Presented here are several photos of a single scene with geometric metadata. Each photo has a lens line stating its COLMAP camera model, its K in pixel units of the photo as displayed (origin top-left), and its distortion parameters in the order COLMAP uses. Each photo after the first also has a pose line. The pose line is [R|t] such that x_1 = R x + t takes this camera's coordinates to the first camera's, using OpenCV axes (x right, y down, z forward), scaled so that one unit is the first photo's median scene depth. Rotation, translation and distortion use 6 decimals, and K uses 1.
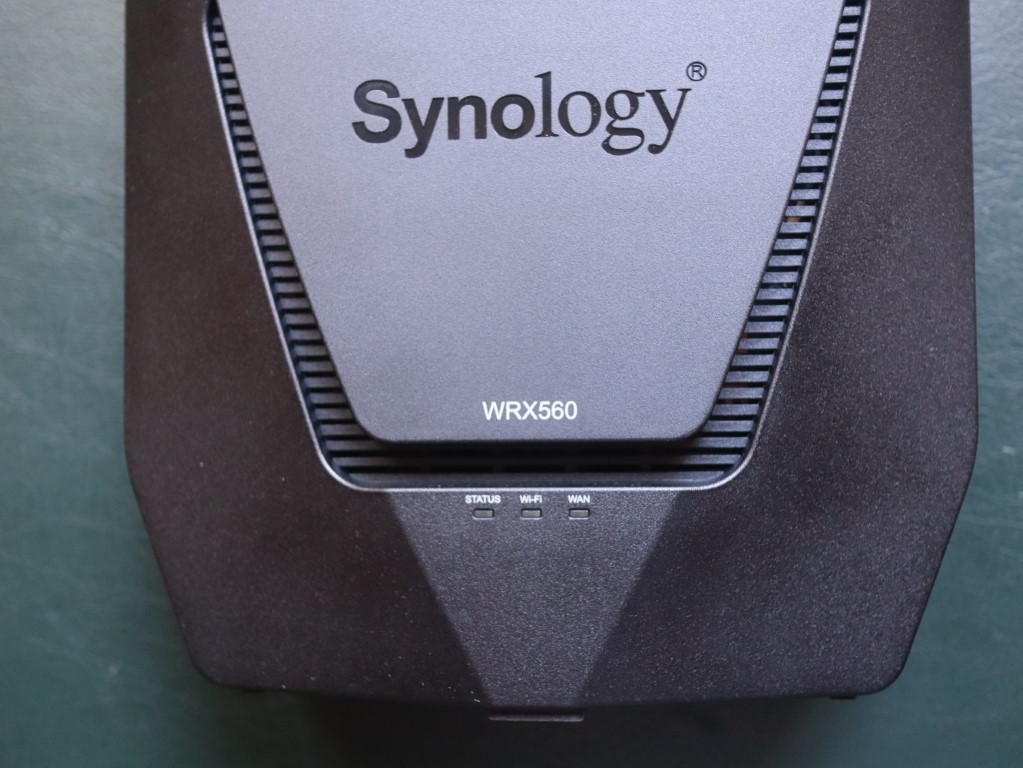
lens RADIAL K [[1134.4, 0, 506.6], [0, 1134.4, 388.2], [0, 0, 1]] dist [0.001006, 0.001437]
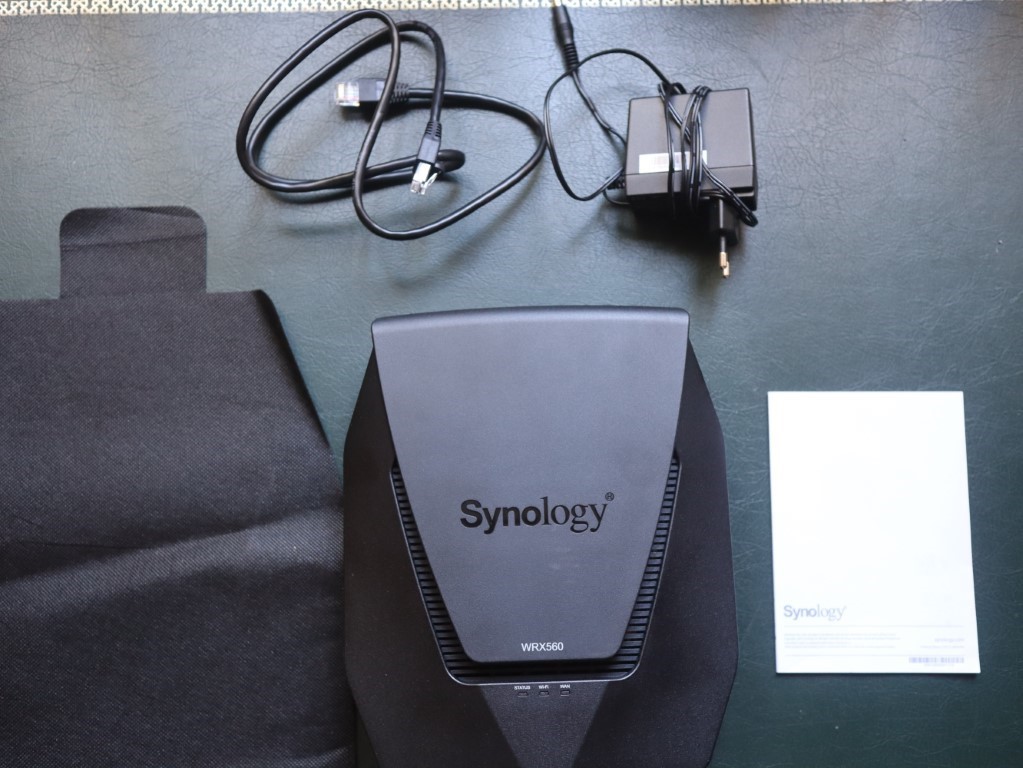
lens RADIAL K [[1134.4, 0, 506.6], [0, 1134.4, 388.2], [0, 0, 1]] dist [0.001006, 0.001437]
pose [[0.995923, -0.004852, 0.090078, -0.249225], [0.019598, 0.986341, -0.163546, -0.119083], [-0.088054, 0.164645, 0.982415, -1.291790]]
